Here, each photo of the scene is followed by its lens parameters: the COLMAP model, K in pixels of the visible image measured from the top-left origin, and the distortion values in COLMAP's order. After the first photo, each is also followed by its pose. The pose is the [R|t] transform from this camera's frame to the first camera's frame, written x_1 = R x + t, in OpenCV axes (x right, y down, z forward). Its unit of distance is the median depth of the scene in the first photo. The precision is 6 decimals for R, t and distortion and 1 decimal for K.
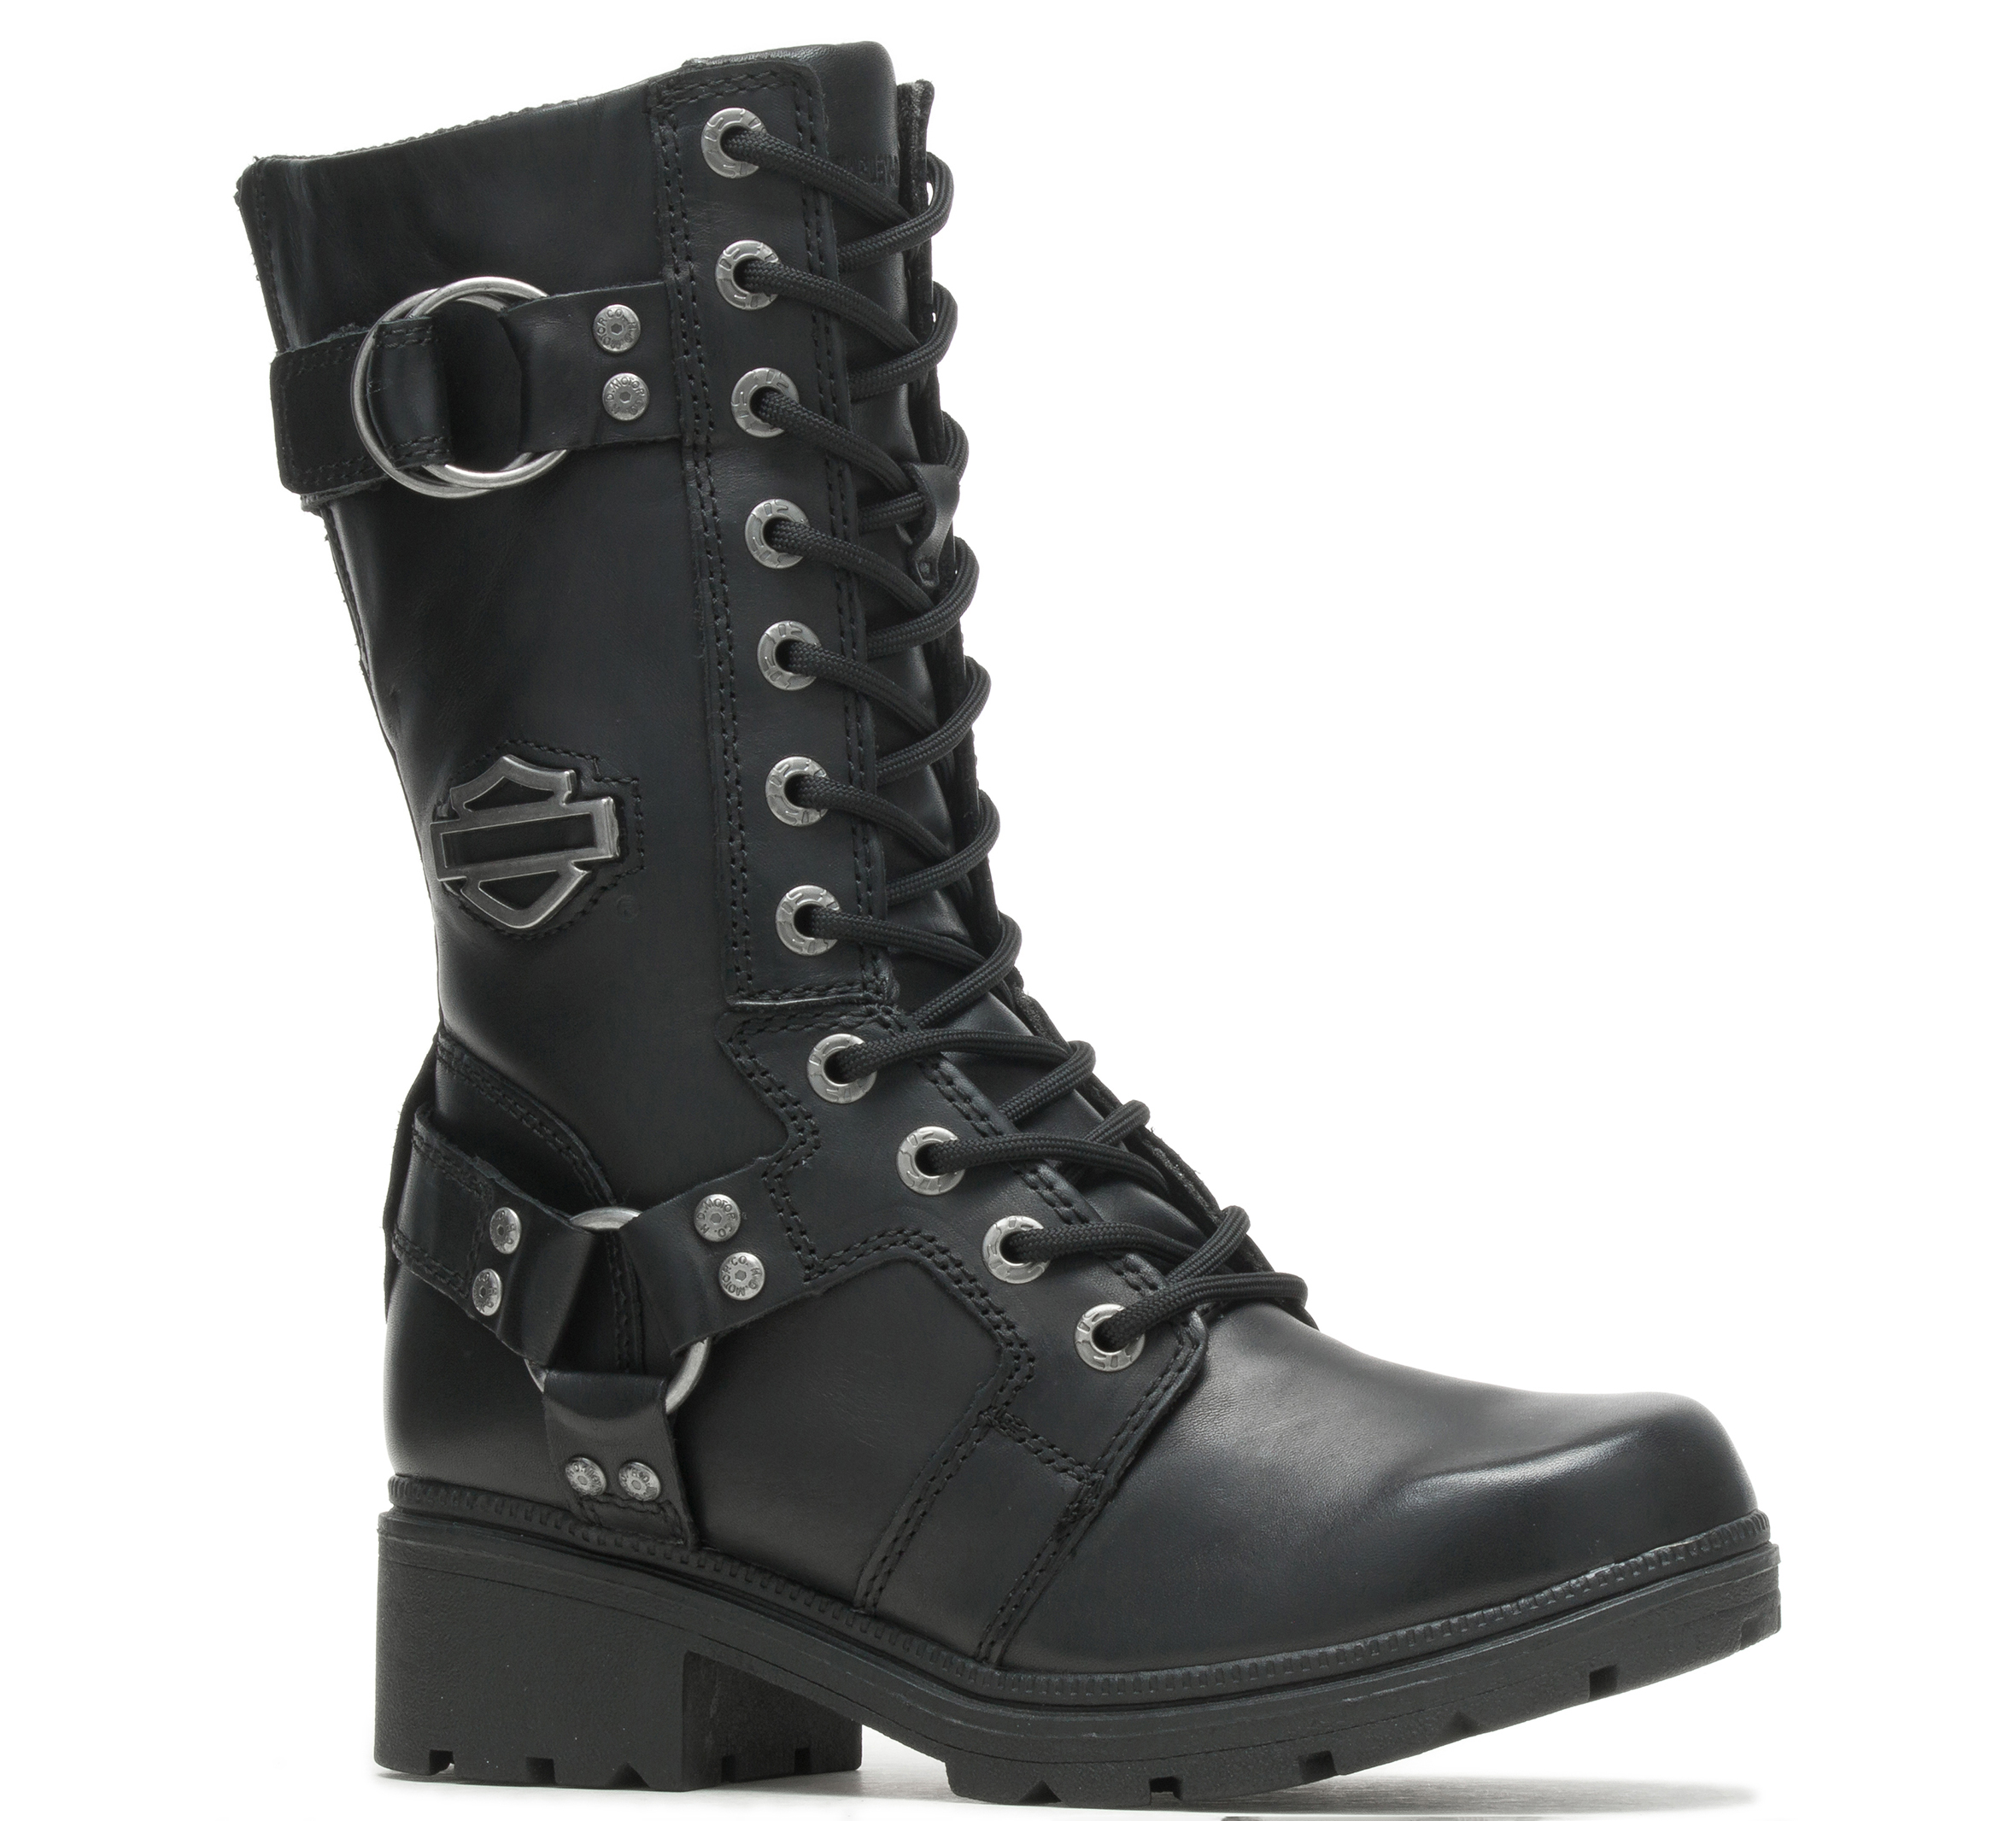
lens RADIAL K [[7410.5, 0, 1008.0], [0, 7410.5, 910.5], [0, 0, 1]] dist [-0.206235, 1.508339]
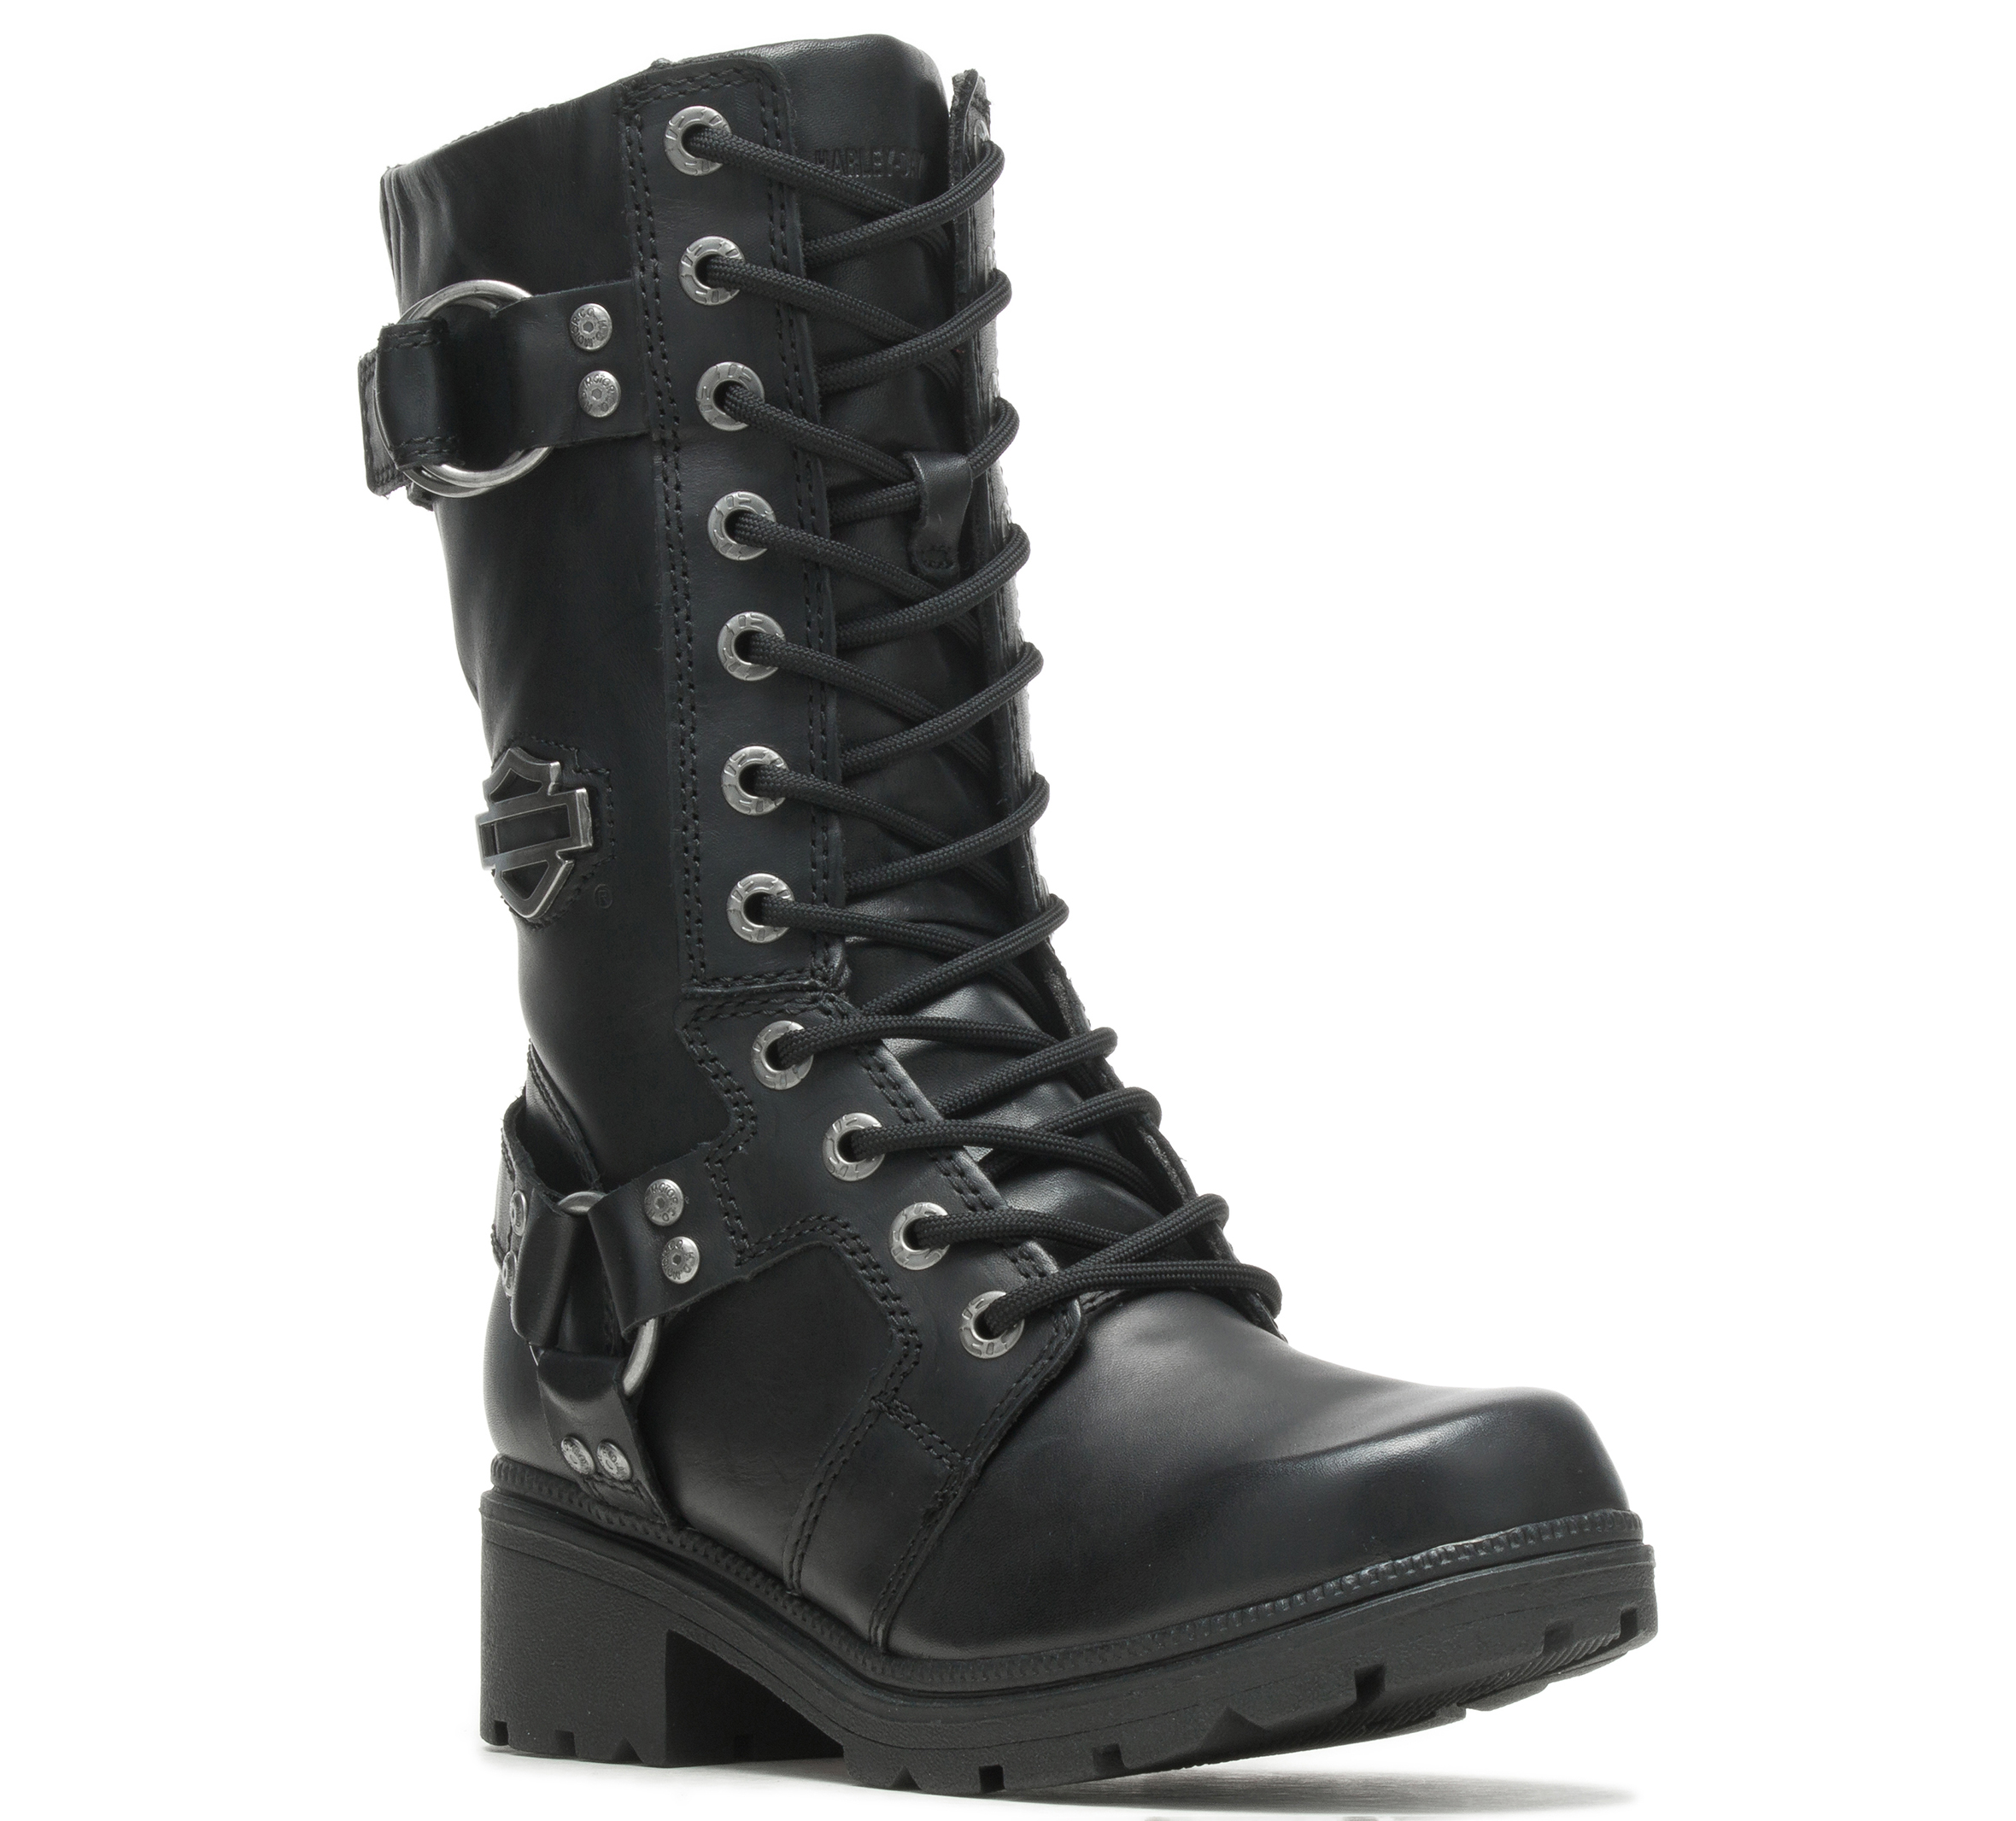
lens RADIAL K [[7410.5, 0, 1008.0], [0, 7410.5, 910.5], [0, 0, 1]] dist [-0.206235, 1.508339]
pose [[0.957106, -0.004250, -0.289708, 0.297916], [0.004410, 0.999990, -0.000098, 0.001864], [0.289706, -0.001184, 0.957115, 0.043870]]
